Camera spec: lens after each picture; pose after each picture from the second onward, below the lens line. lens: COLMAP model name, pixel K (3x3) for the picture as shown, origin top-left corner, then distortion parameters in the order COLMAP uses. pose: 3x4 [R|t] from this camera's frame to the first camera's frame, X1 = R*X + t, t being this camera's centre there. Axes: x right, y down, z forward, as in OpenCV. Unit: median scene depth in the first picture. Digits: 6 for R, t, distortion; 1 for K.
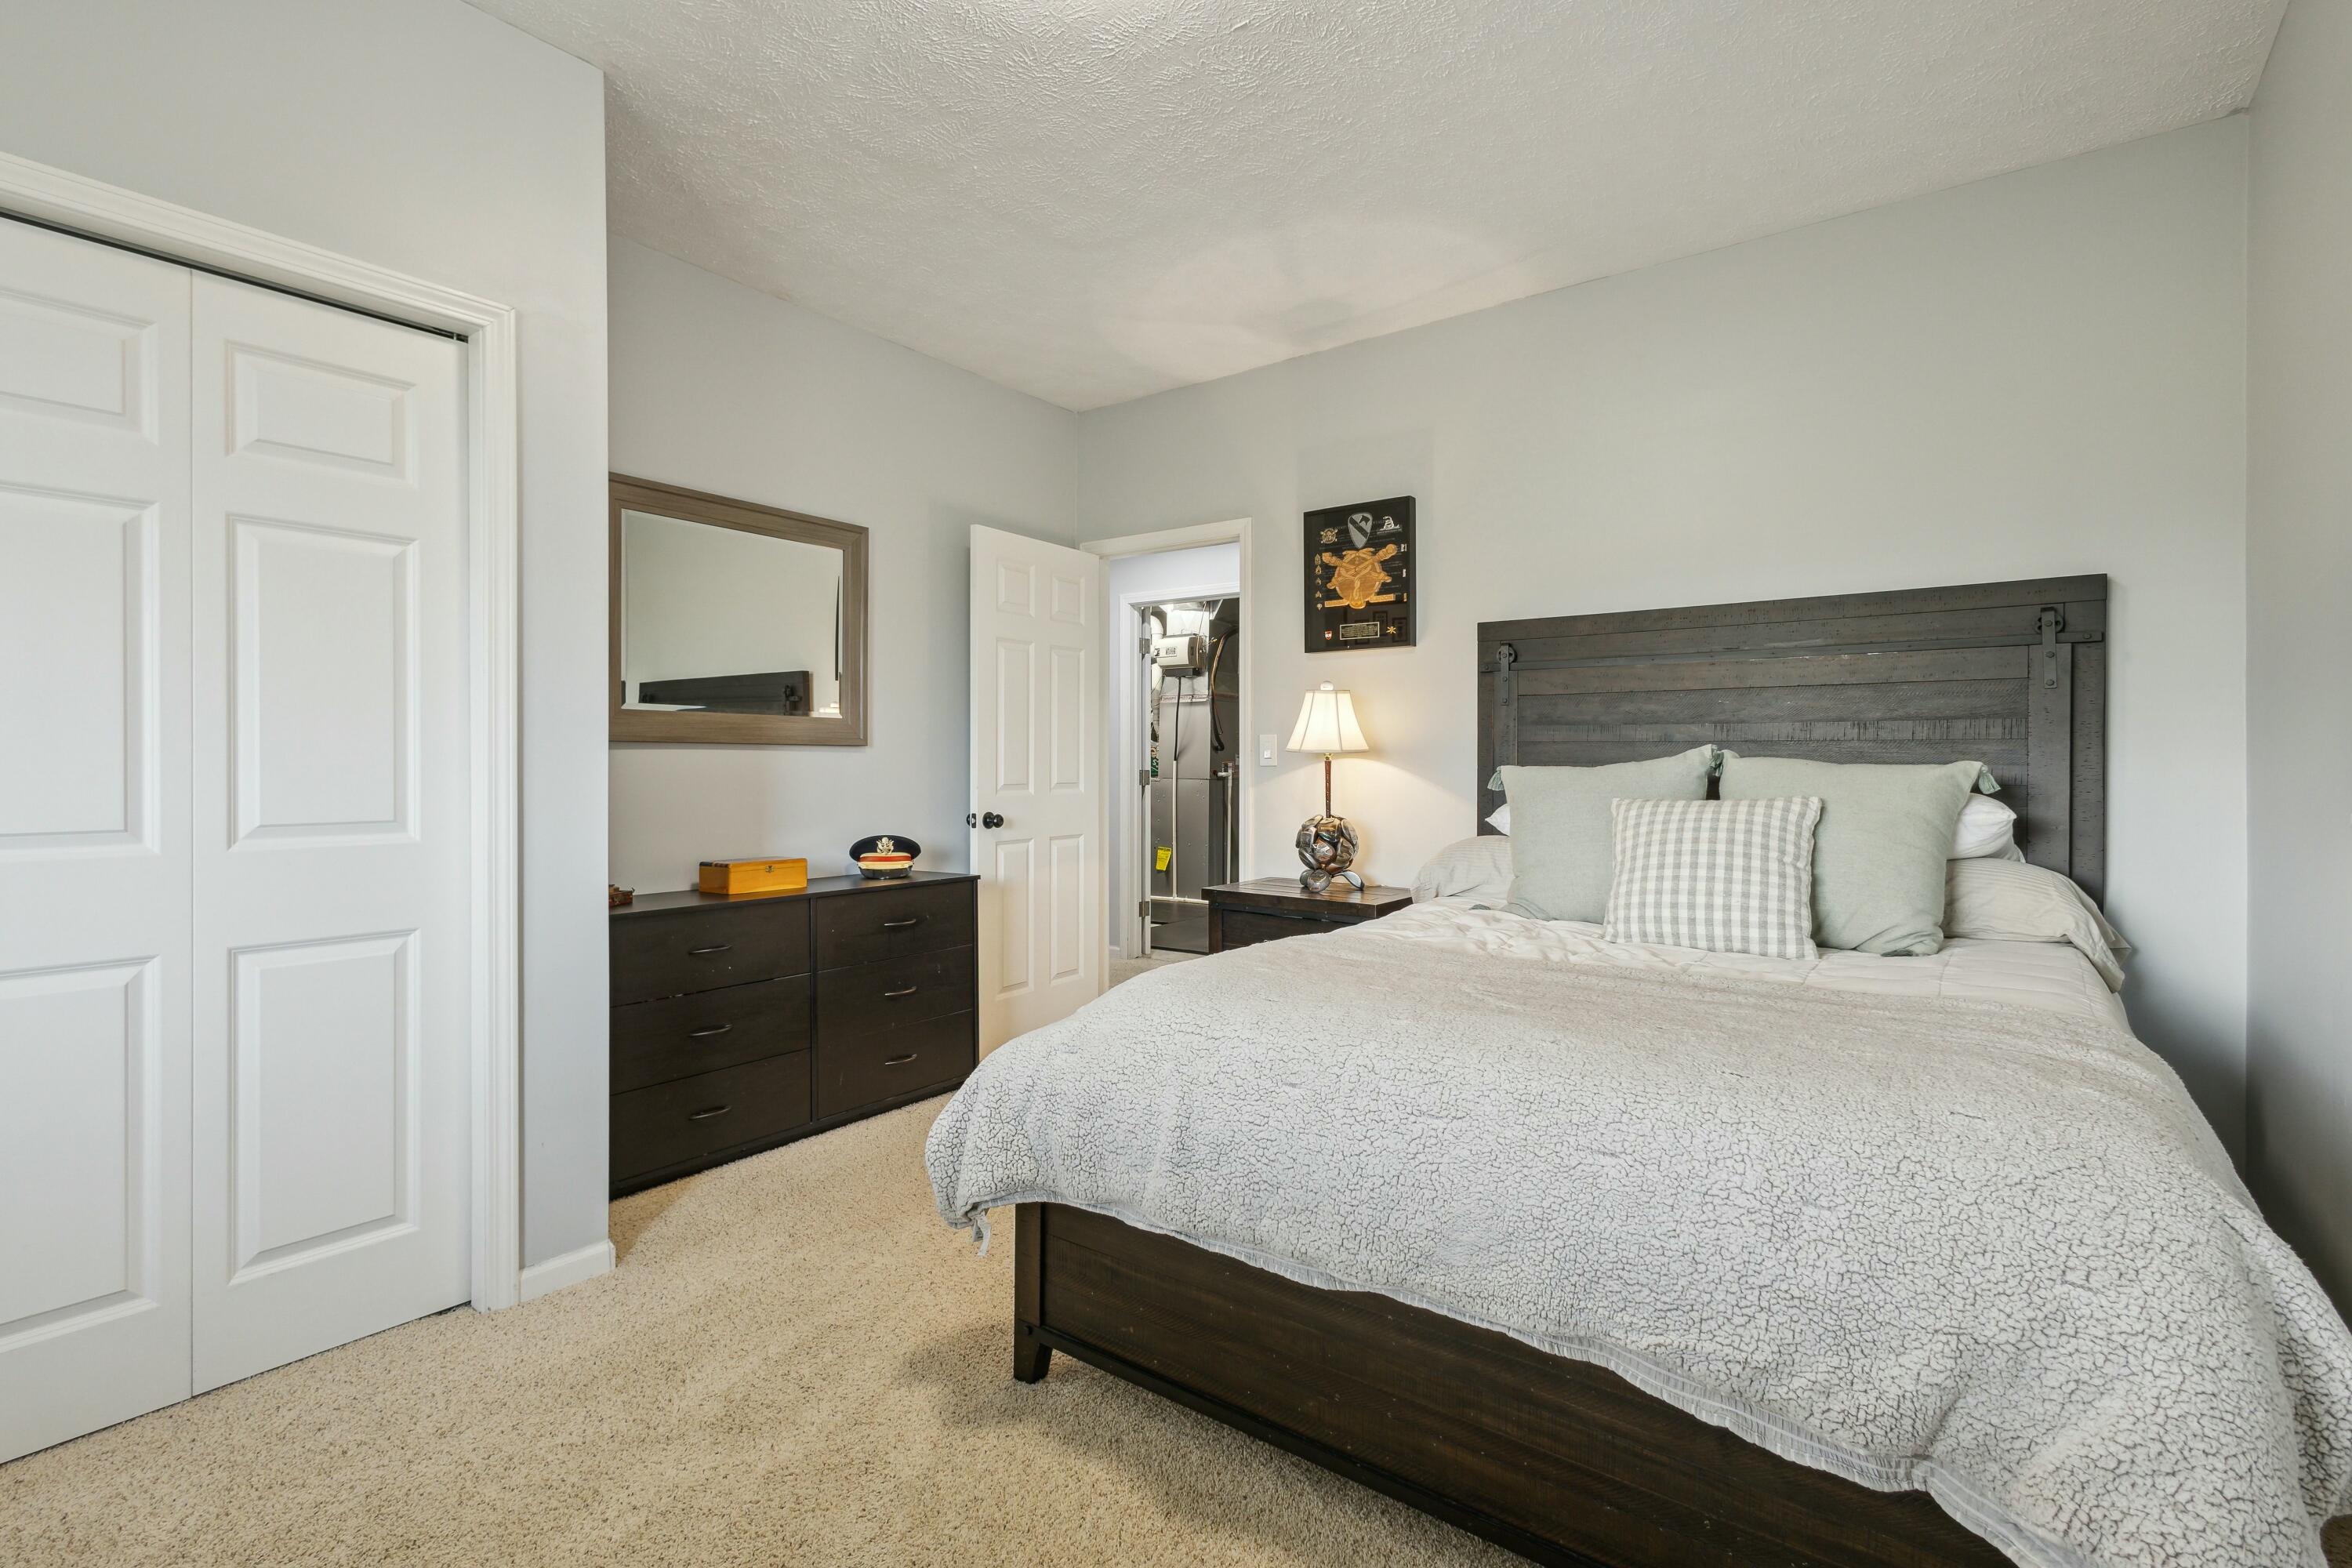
lens RADIAL K [[1095.3, 0, 1151.8], [0, 1095.3, 776.8], [0, 0, 1]] dist [0.011020, -0.002689]
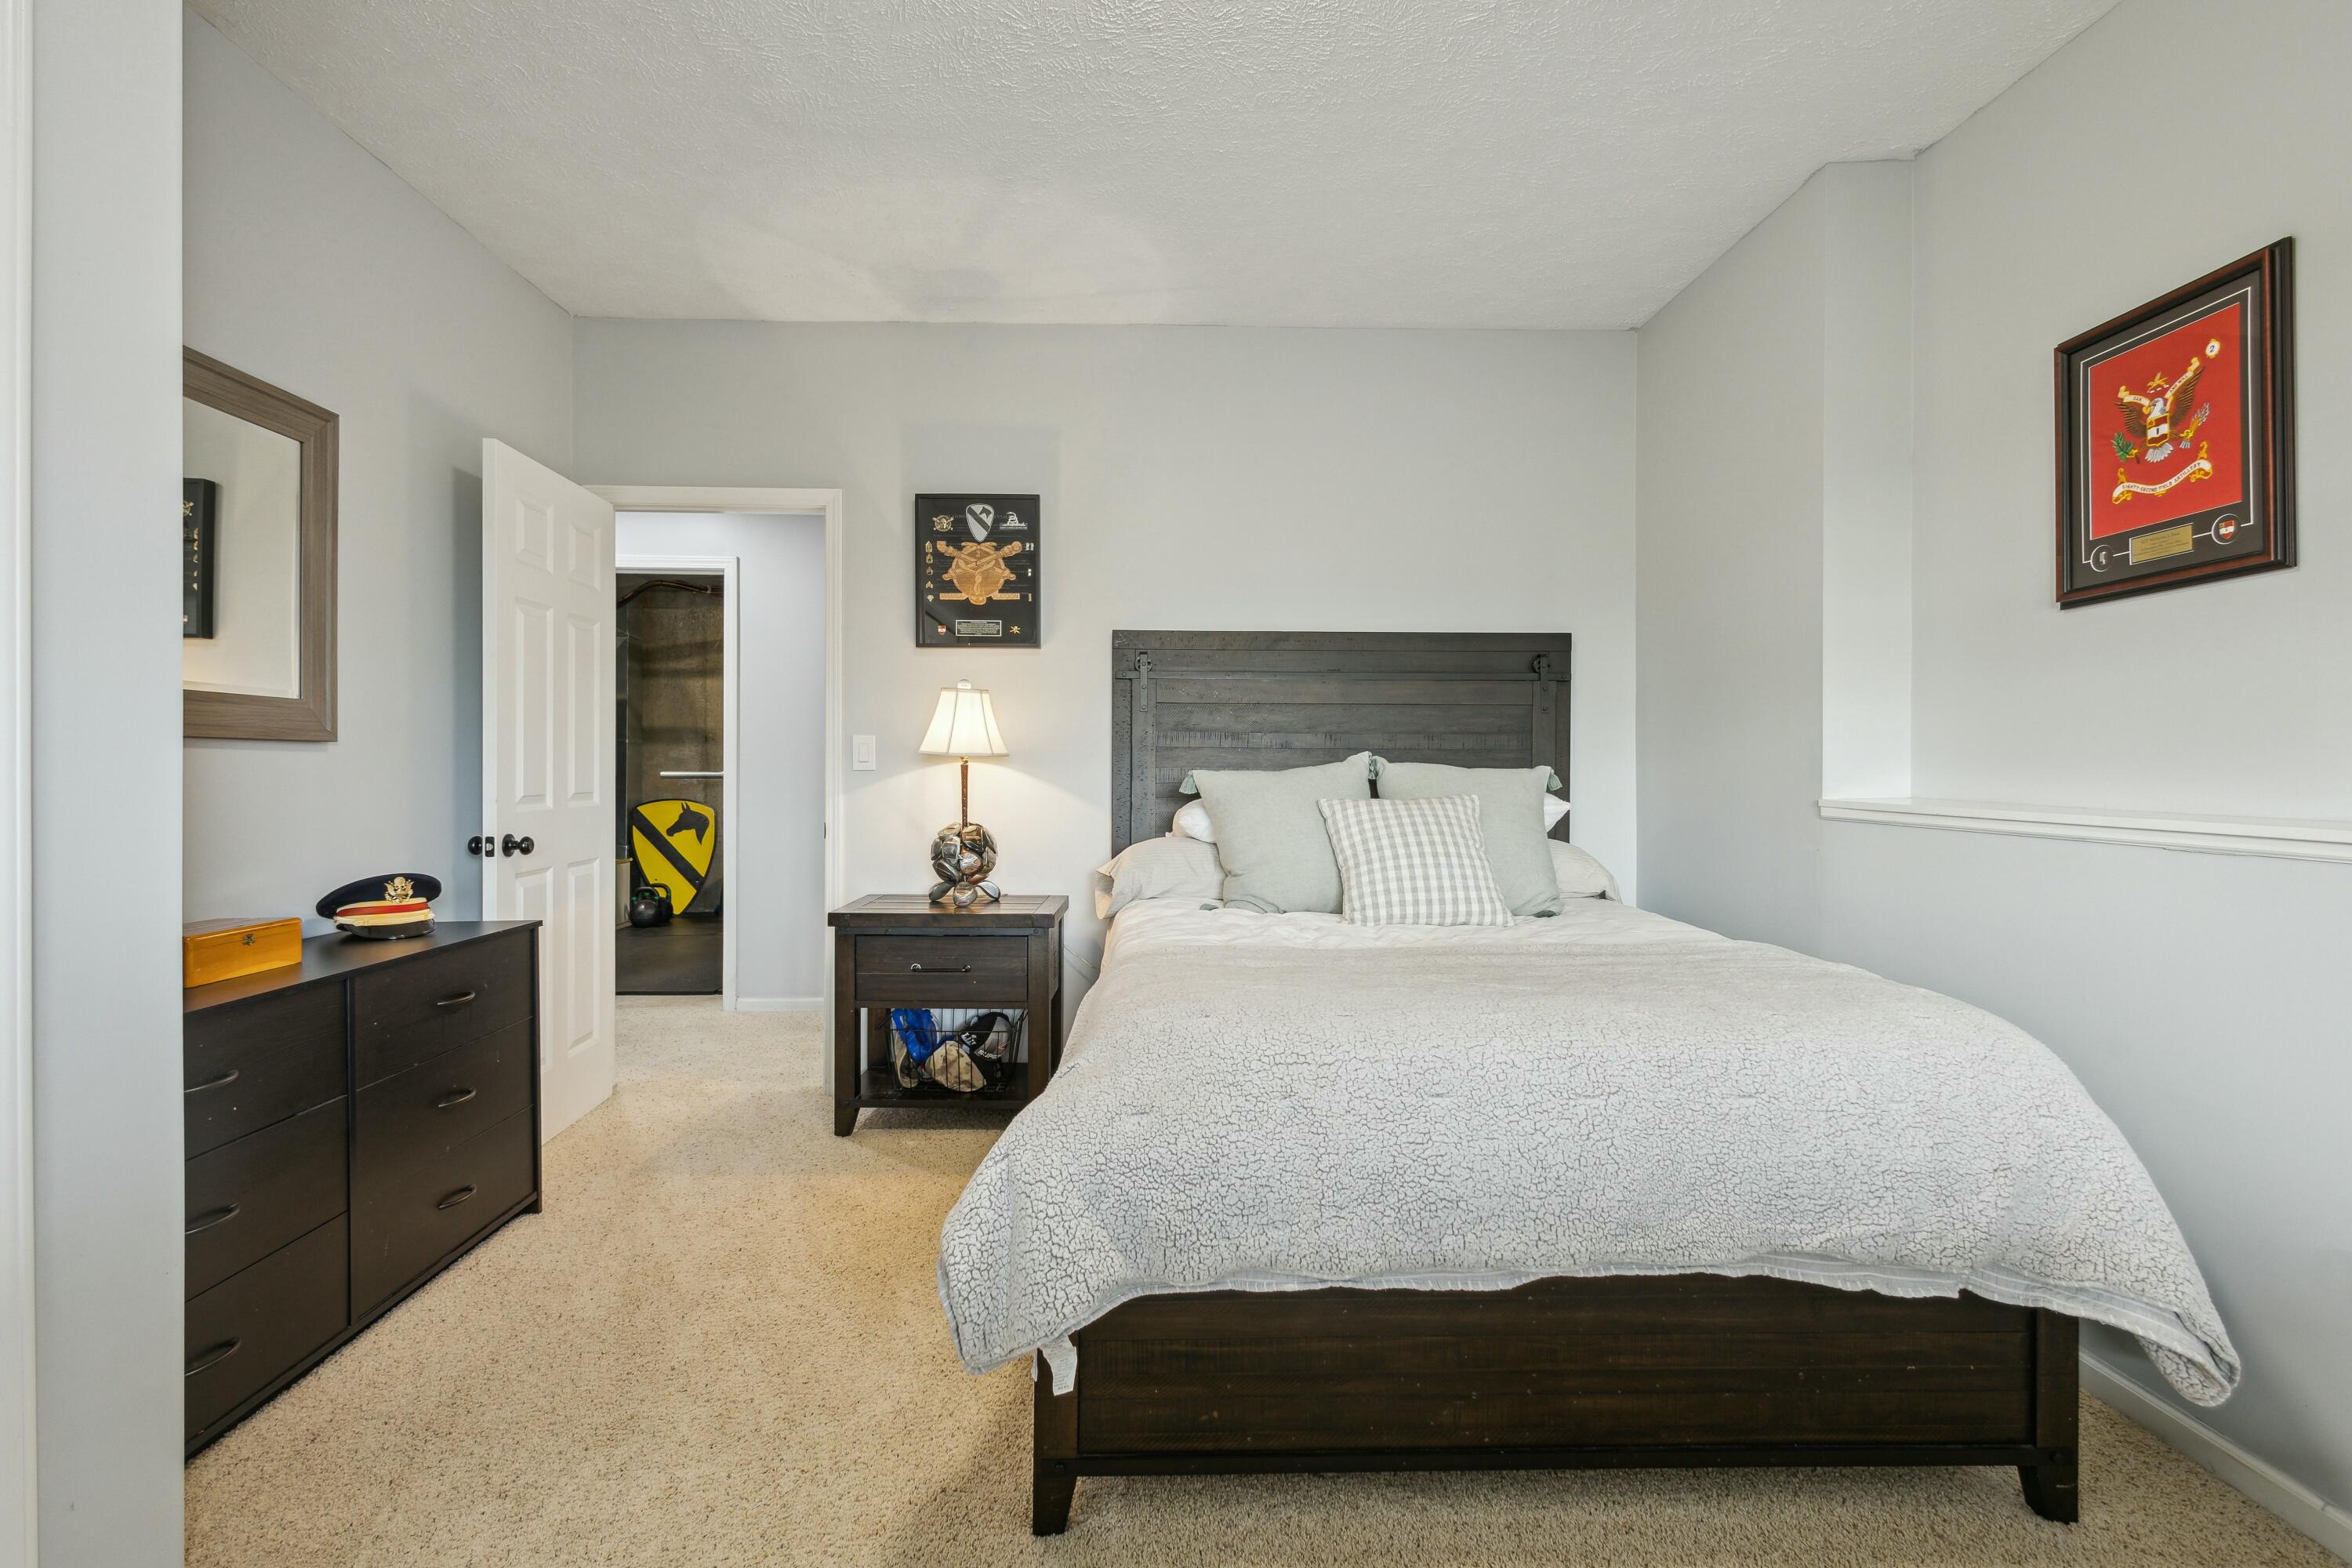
lens RADIAL K [[1095.3, 0, 1164.0], [0, 1095.3, 776.4], [0, 0, 1]] dist [0.011020, -0.002689]
pose [[0.776840, -0.005877, 0.629670, -0.311226], [0.007512, 0.999972, 0.000065, -0.003564], [-0.629653, 0.004679, 0.776862, 0.176379]]
